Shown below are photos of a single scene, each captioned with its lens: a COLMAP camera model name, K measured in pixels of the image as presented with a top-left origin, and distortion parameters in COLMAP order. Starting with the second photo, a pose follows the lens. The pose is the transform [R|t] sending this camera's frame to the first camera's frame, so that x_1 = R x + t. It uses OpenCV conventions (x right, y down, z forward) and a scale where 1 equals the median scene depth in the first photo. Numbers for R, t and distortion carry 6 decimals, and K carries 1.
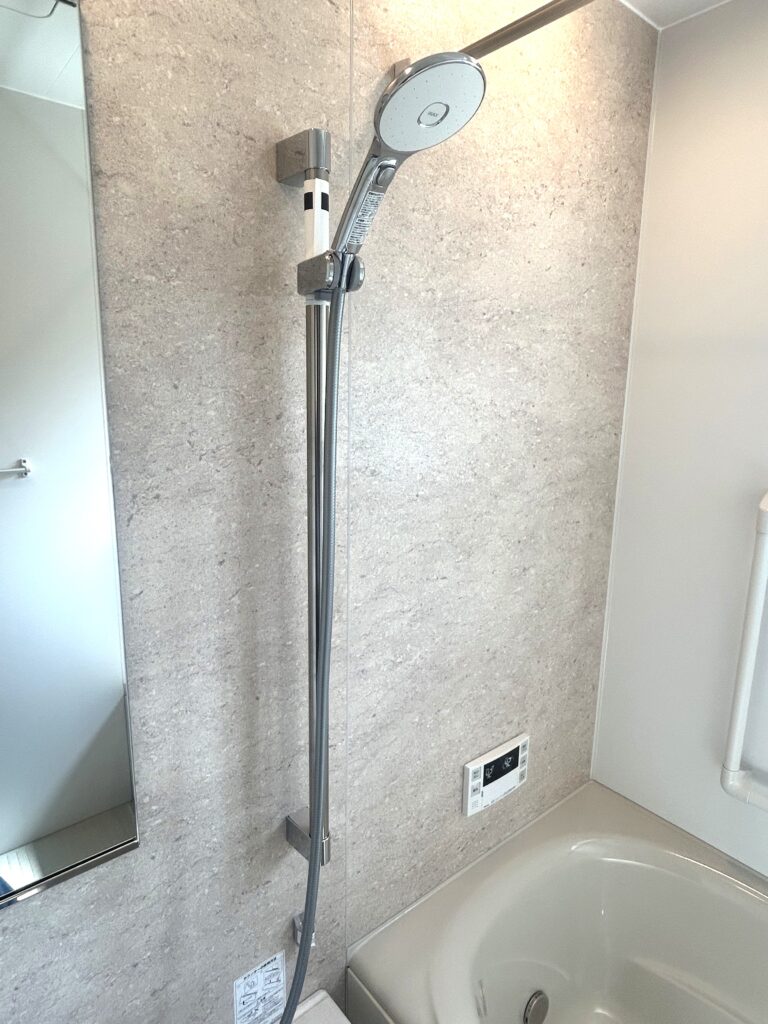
lens RADIAL K [[613.7, 0, 398.0], [0, 613.7, 506.9], [0, 0, 1]] dist [0.001824, -0.003206]
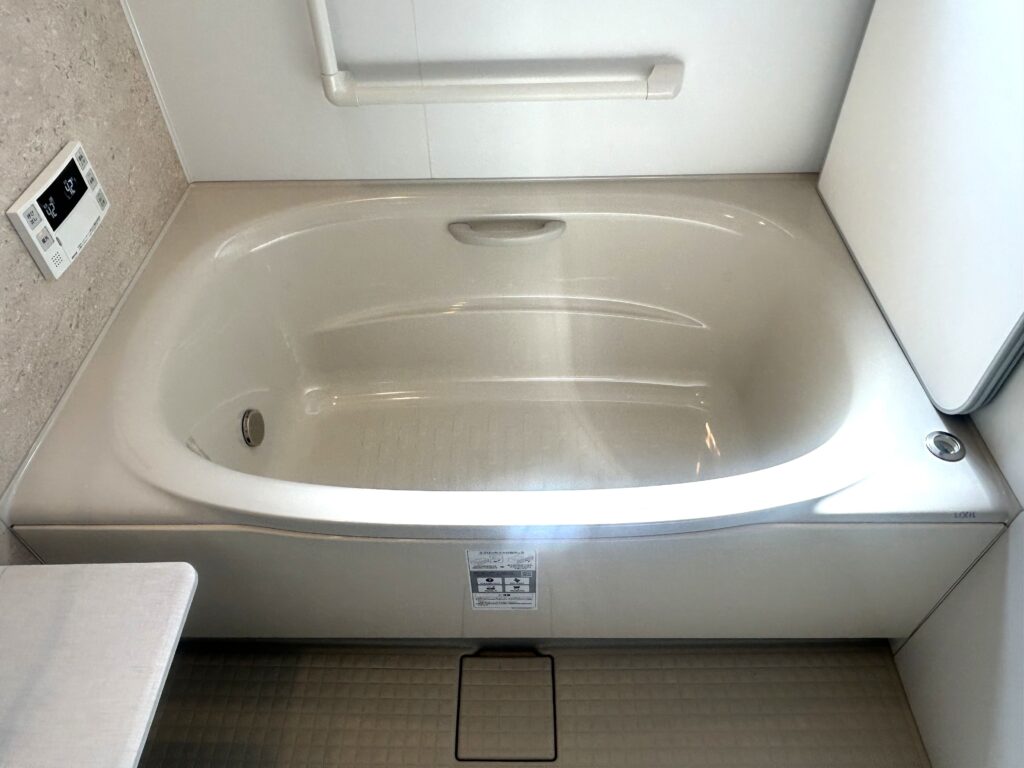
lens RADIAL K [[716.1, 0, 502.9], [0, 716.1, 375.9], [0, 0, 1]] dist [-0.000319, -0.006279]
pose [[0.653805, -0.566761, 0.501320, -0.026504], [0.187217, 0.763108, 0.618559, 0.213348], [-0.733136, -0.310561, 0.605031, 0.132800]]
